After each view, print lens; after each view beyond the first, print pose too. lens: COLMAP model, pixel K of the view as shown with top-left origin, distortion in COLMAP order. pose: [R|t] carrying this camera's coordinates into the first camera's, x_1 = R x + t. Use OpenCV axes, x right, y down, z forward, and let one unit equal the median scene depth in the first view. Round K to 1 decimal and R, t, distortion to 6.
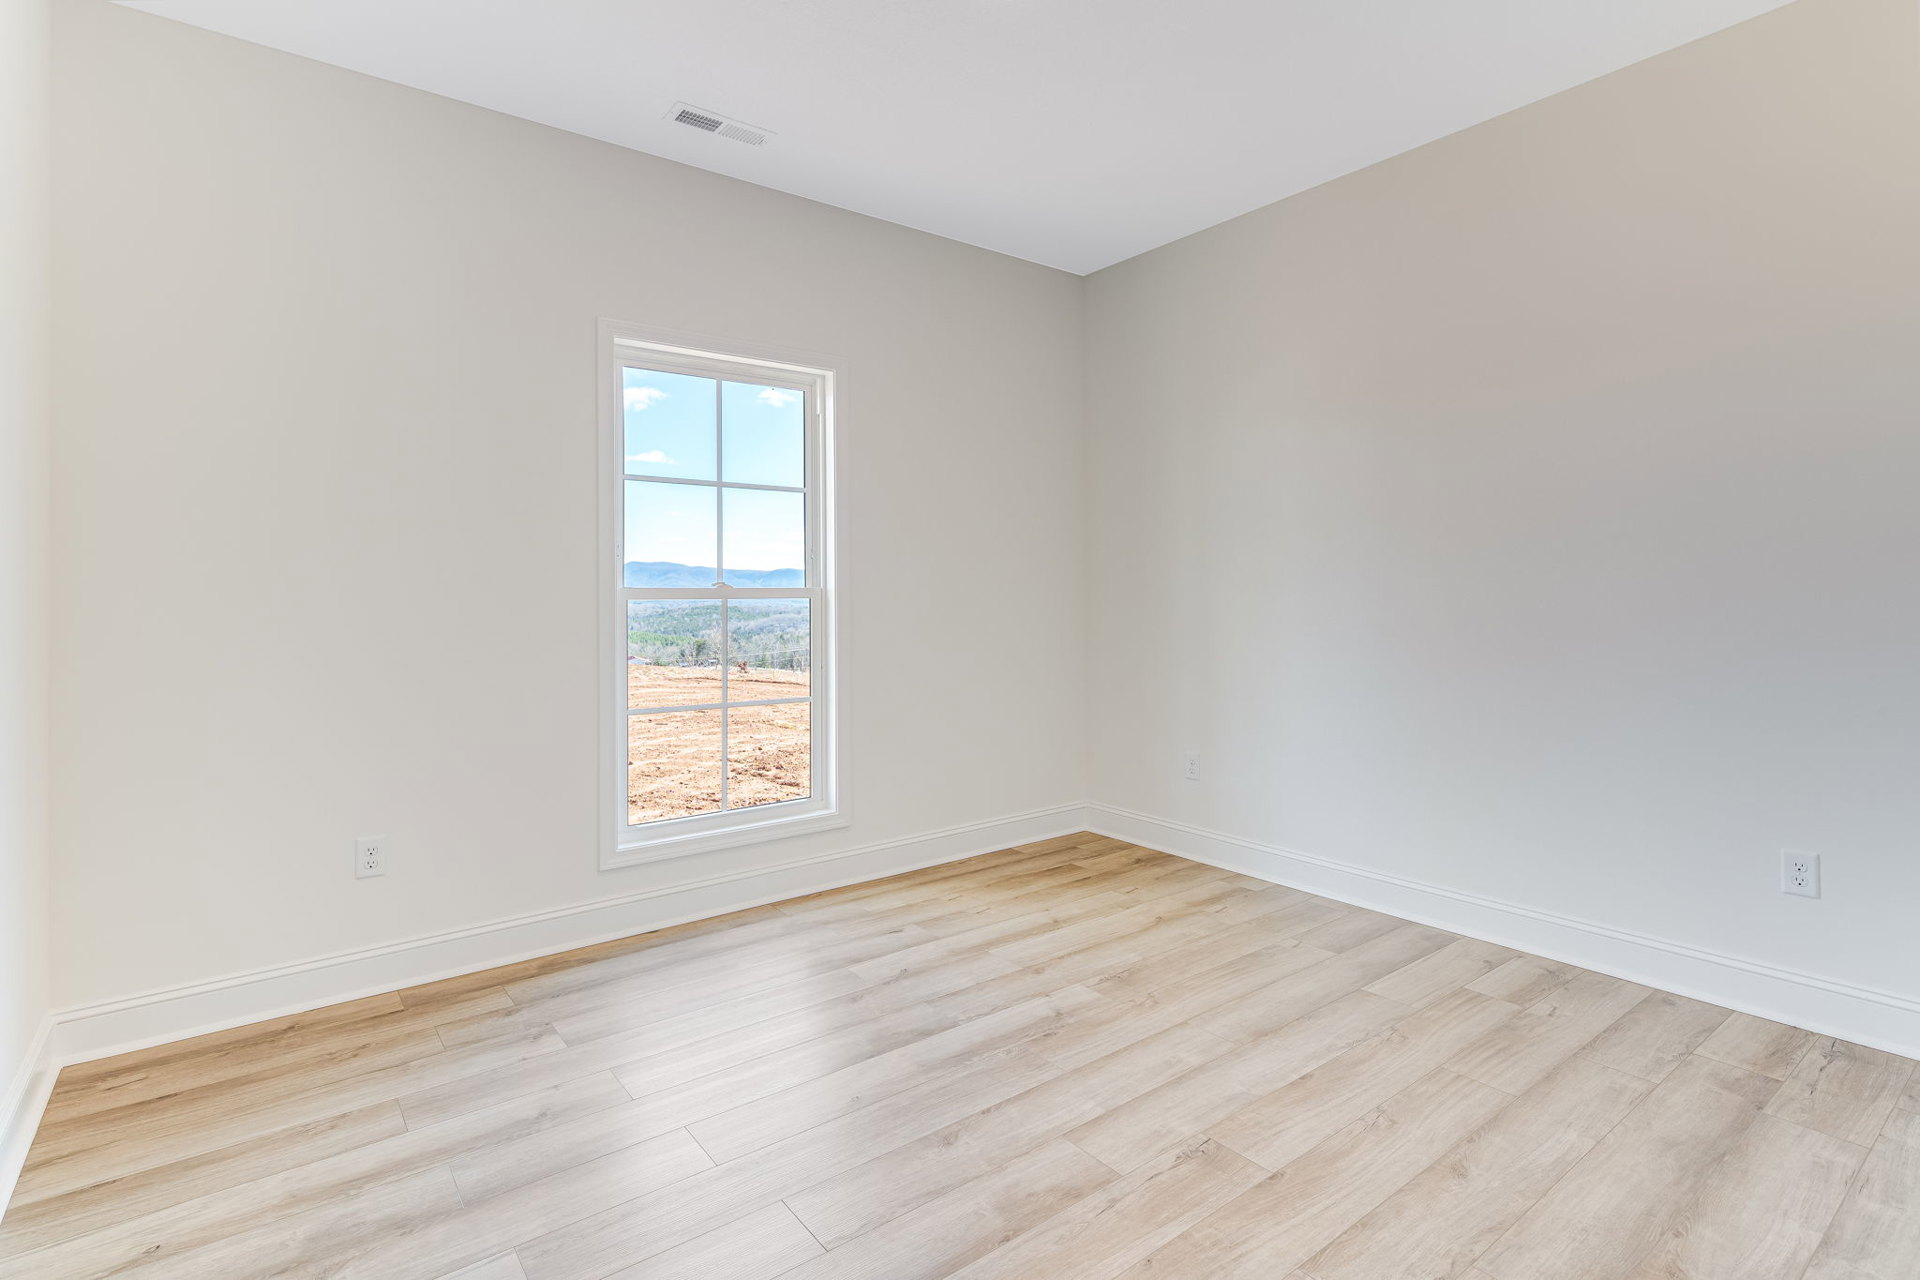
lens RADIAL K [[930.2, 0, 950.3], [0, 930.2, 630.7], [0, 0, 1]] dist [0.000407, -0.000211]
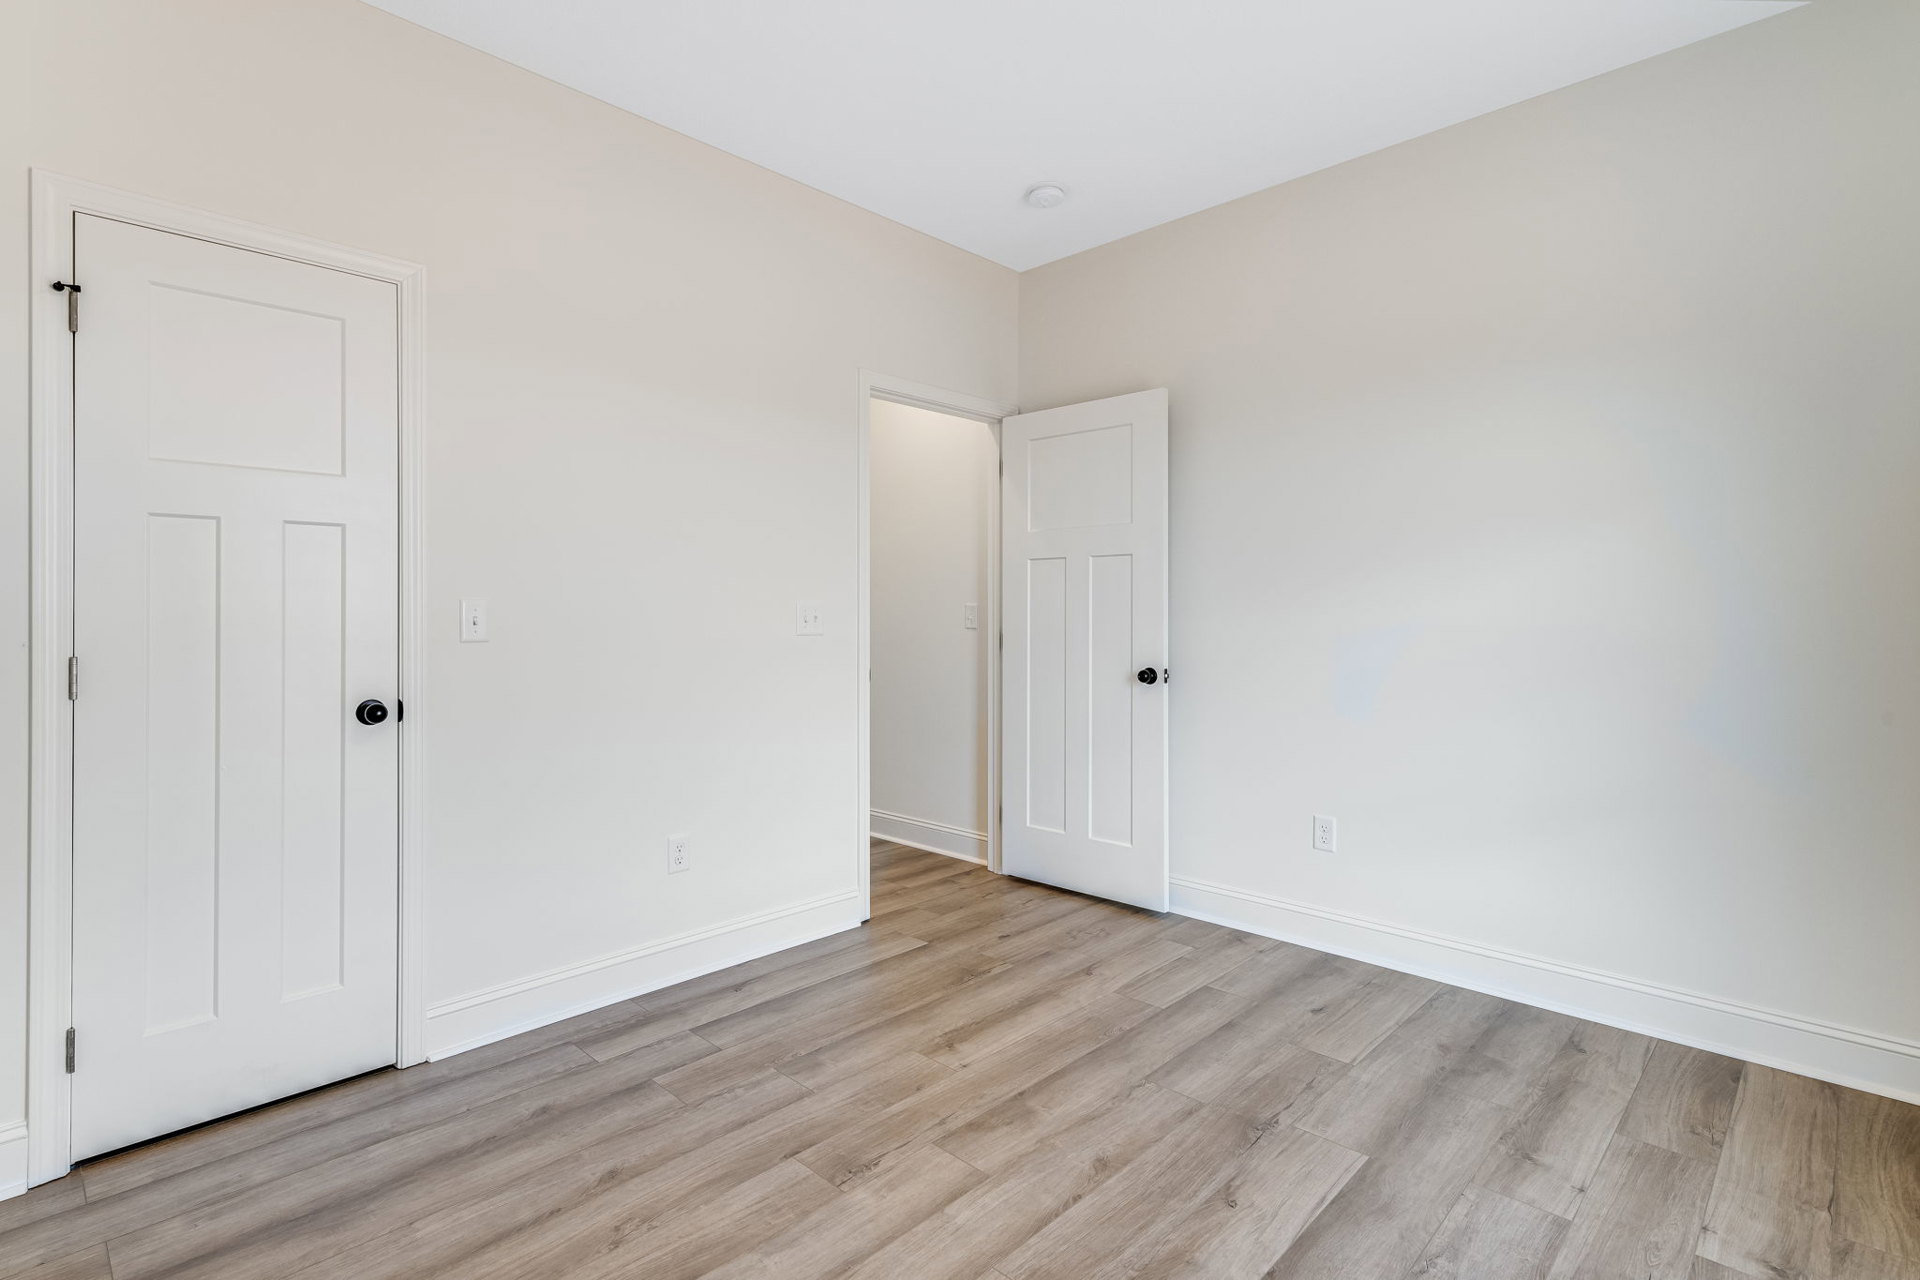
lens RADIAL K [[930.2, 0, 950.3], [0, 930.2, 630.7], [0, 0, 1]] dist [0.000407, -0.000211]
pose [[-0.989115, 0.012340, -0.146627, 0.308281], [0.003437, 0.998143, 0.060814, -0.086748], [0.147105, 0.059648, -0.987321, 1.997560]]
